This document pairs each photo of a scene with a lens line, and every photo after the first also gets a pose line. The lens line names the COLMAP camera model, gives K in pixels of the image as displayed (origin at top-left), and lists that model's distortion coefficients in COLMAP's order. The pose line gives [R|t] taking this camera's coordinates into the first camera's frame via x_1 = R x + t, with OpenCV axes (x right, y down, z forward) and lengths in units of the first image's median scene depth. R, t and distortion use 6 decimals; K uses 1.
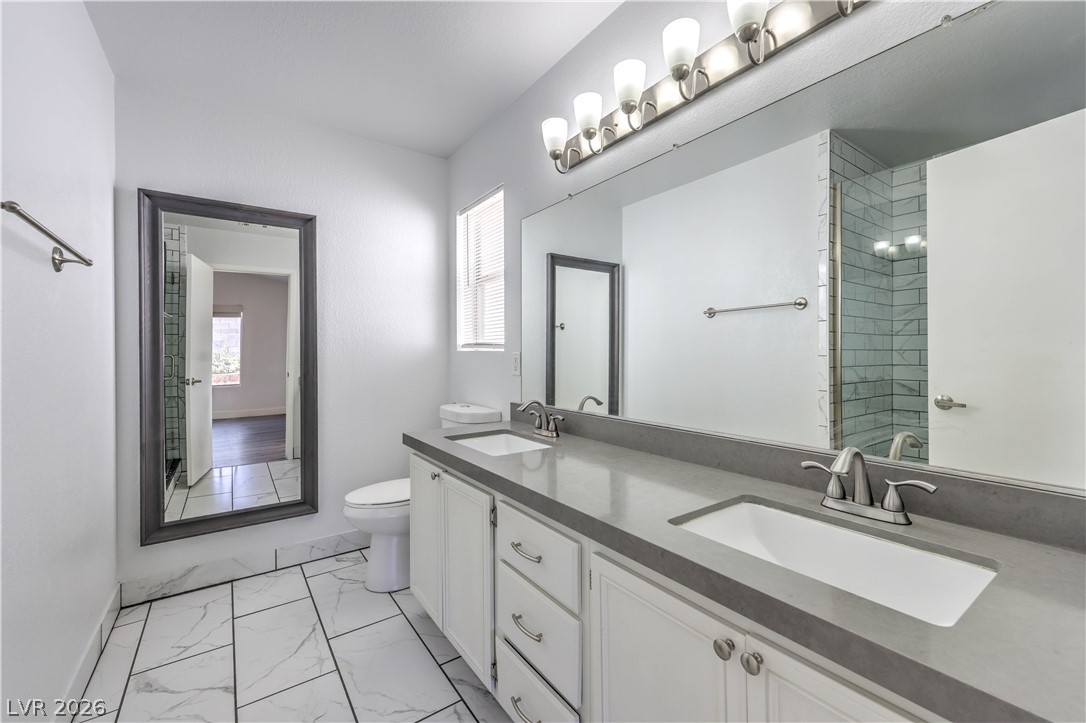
lens RADIAL K [[445.6, 0, 541.3], [0, 445.6, 355.9], [0, 0, 1]] dist [0.010878, 0.000419]
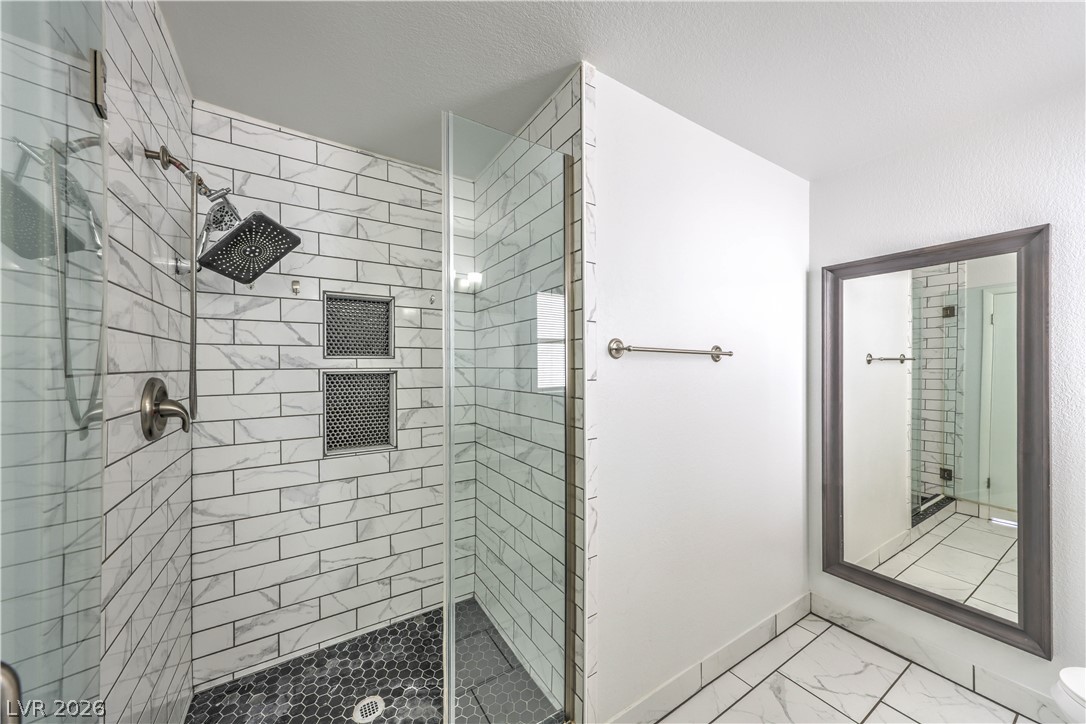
lens RADIAL K [[385.3, 0, 538.4], [0, 385.3, 366.0], [0, 0, 1]] dist [0.002096, 0.000450]
pose [[-0.060299, 0.010288, -0.998127, 0.155807], [-0.006259, 0.999923, 0.010685, -0.117916], [0.998161, 0.006891, -0.060230, 0.316444]]
